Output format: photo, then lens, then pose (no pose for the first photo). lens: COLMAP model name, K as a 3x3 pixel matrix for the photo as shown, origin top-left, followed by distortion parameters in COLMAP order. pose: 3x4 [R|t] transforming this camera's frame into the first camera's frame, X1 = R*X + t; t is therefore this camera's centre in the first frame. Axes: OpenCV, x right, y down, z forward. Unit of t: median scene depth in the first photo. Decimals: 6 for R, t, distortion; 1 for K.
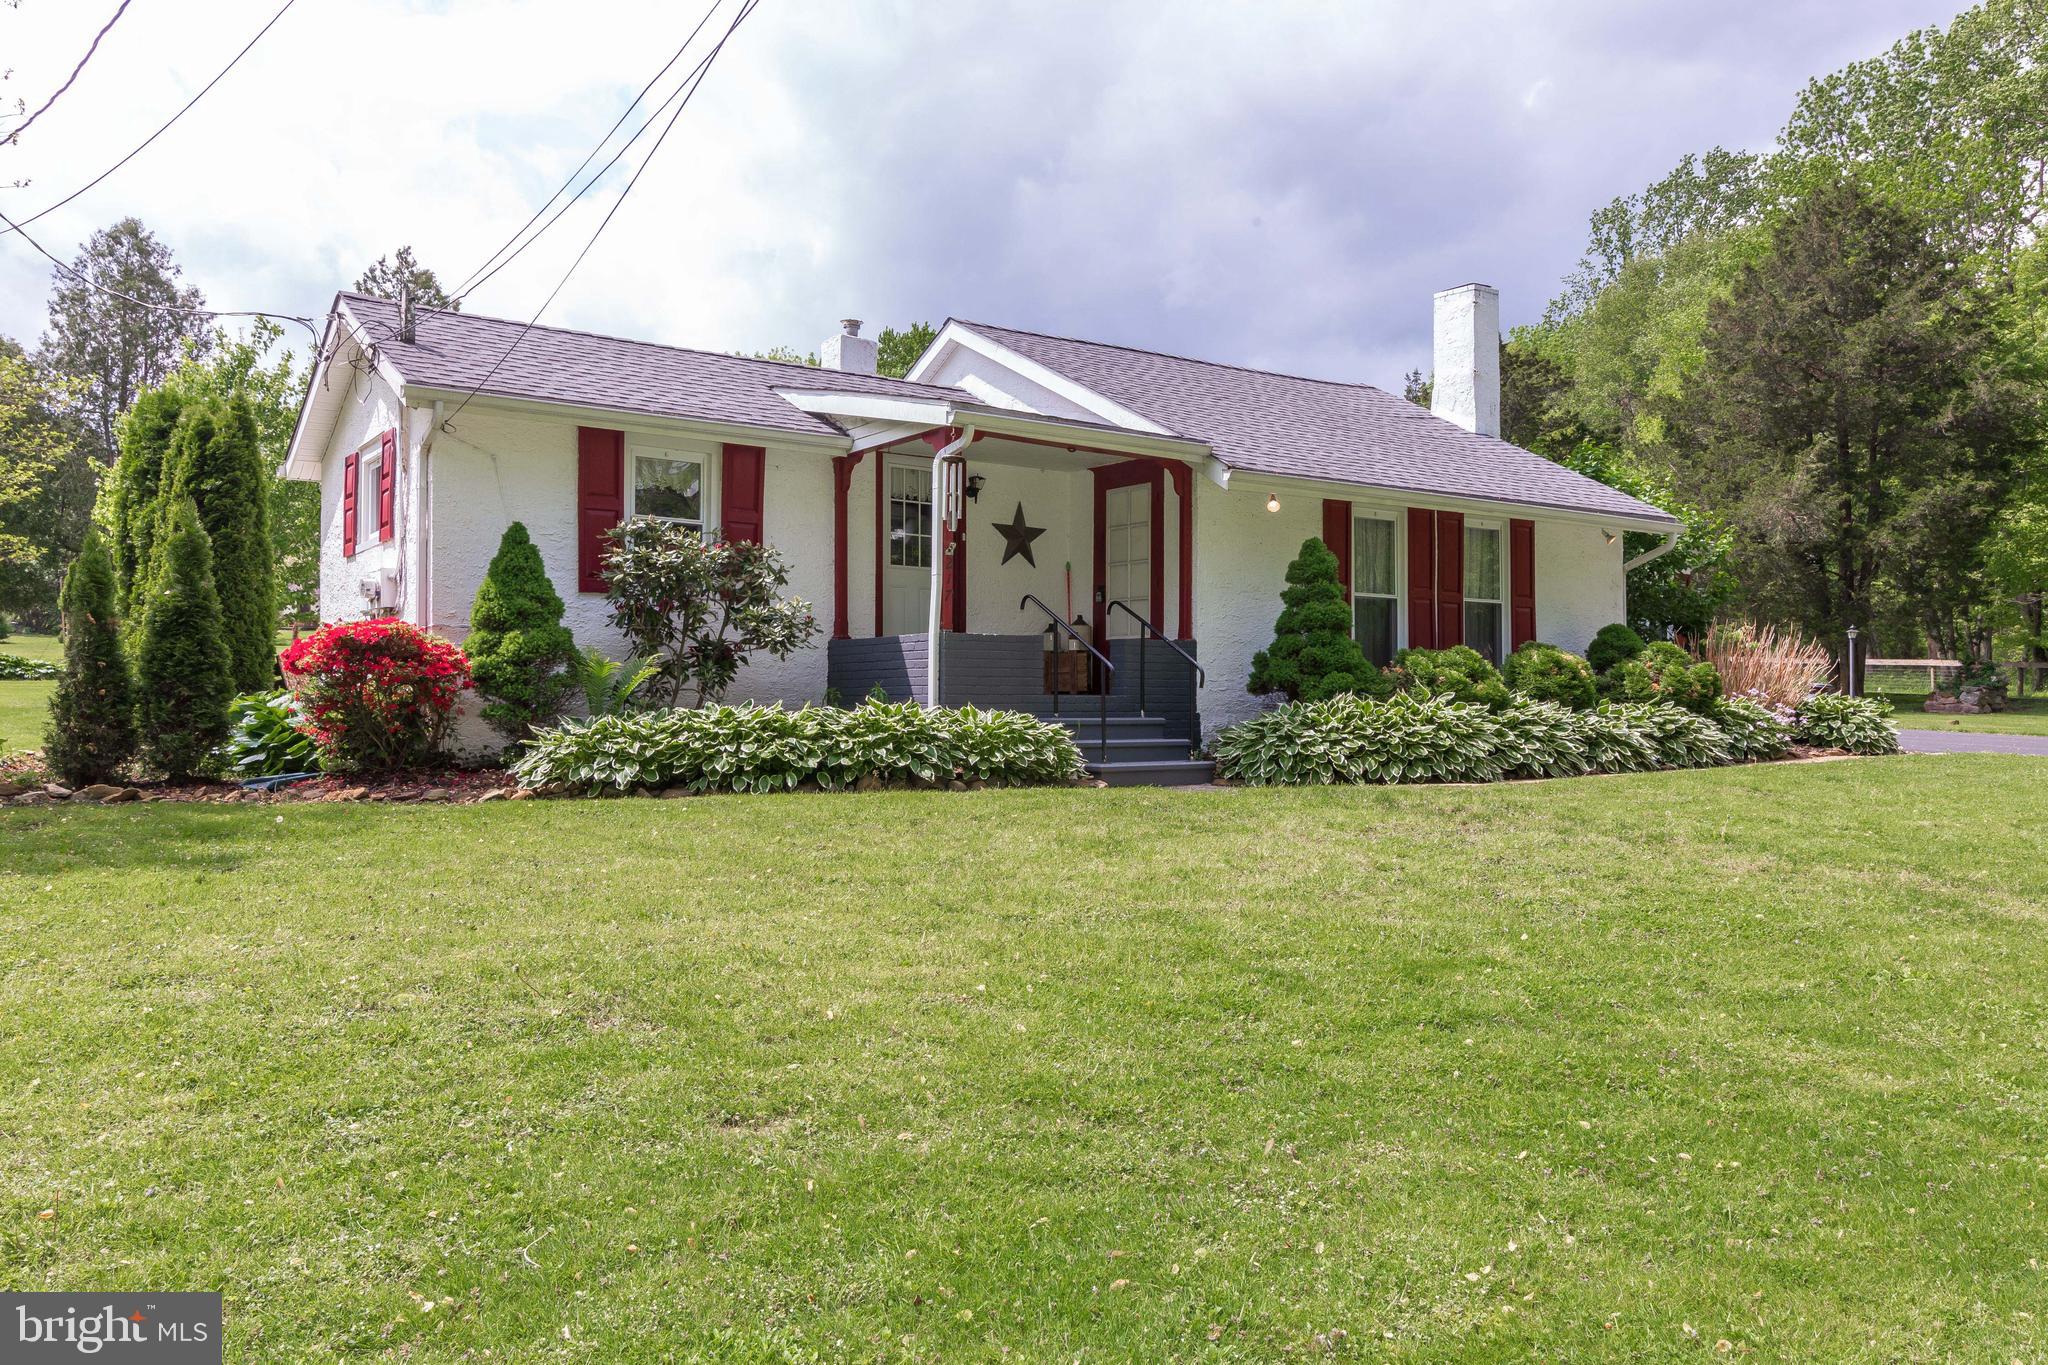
lens RADIAL K [[1509.4, 0, 1024.0], [0, 1509.4, 682.5], [0, 0, 1]] dist [0.022224, -0.001080]
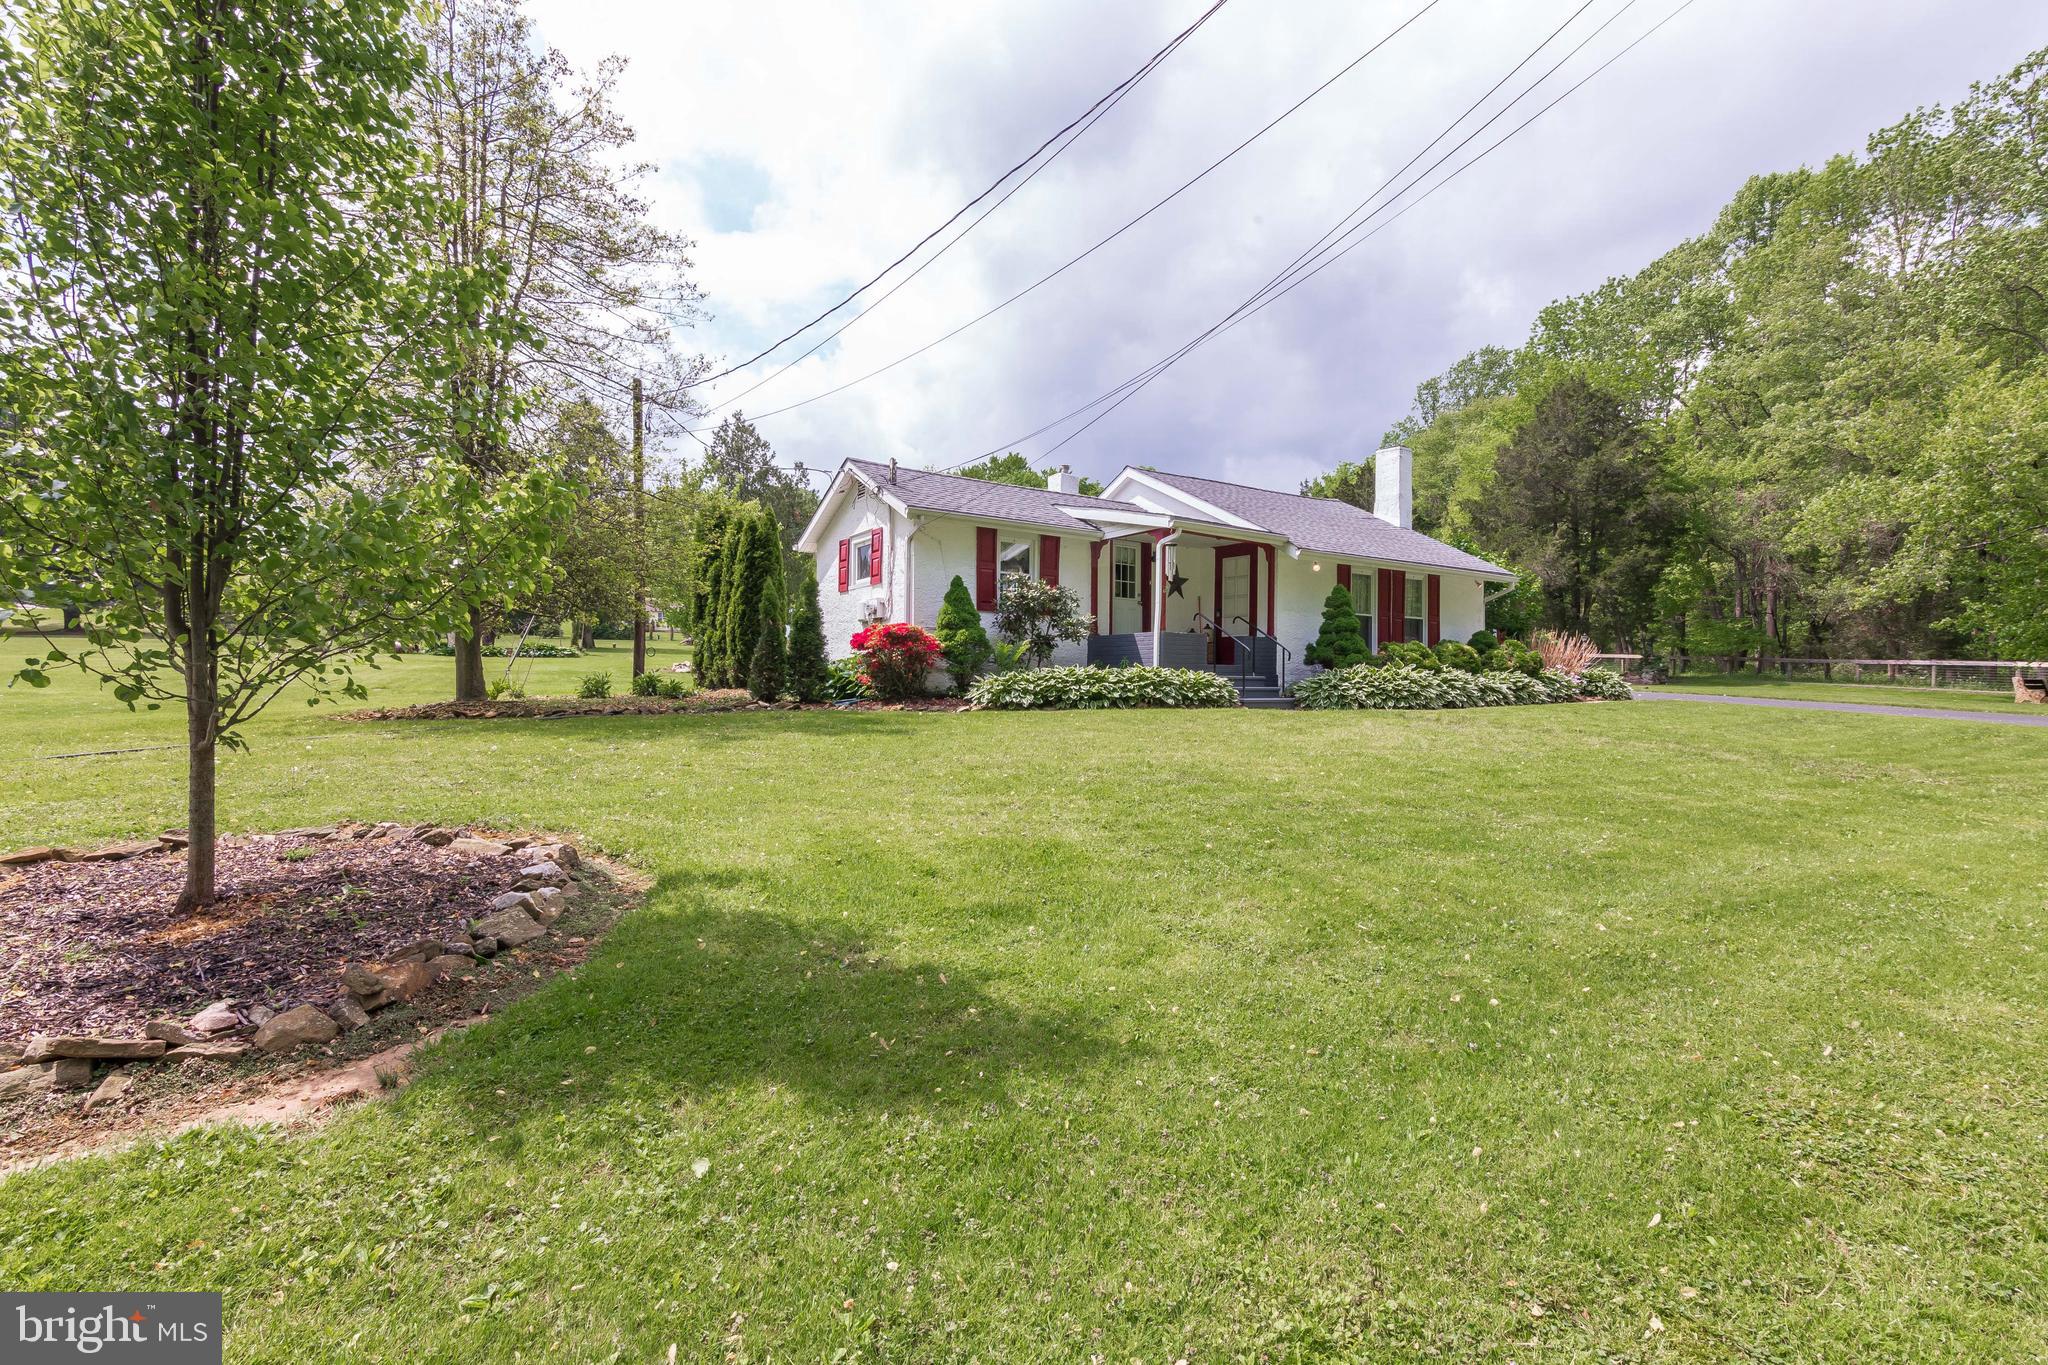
lens RADIAL K [[925.5, 0, 1024.0], [0, 925.5, 682.5], [0, 0, 1]] dist [-0.008496, -0.000040]
pose [[0.999709, 0.007691, -0.022873, -0.186715], [-0.007299, 0.999825, 0.017198, 0.012632], [0.023001, -0.017026, 0.999590, -0.199088]]
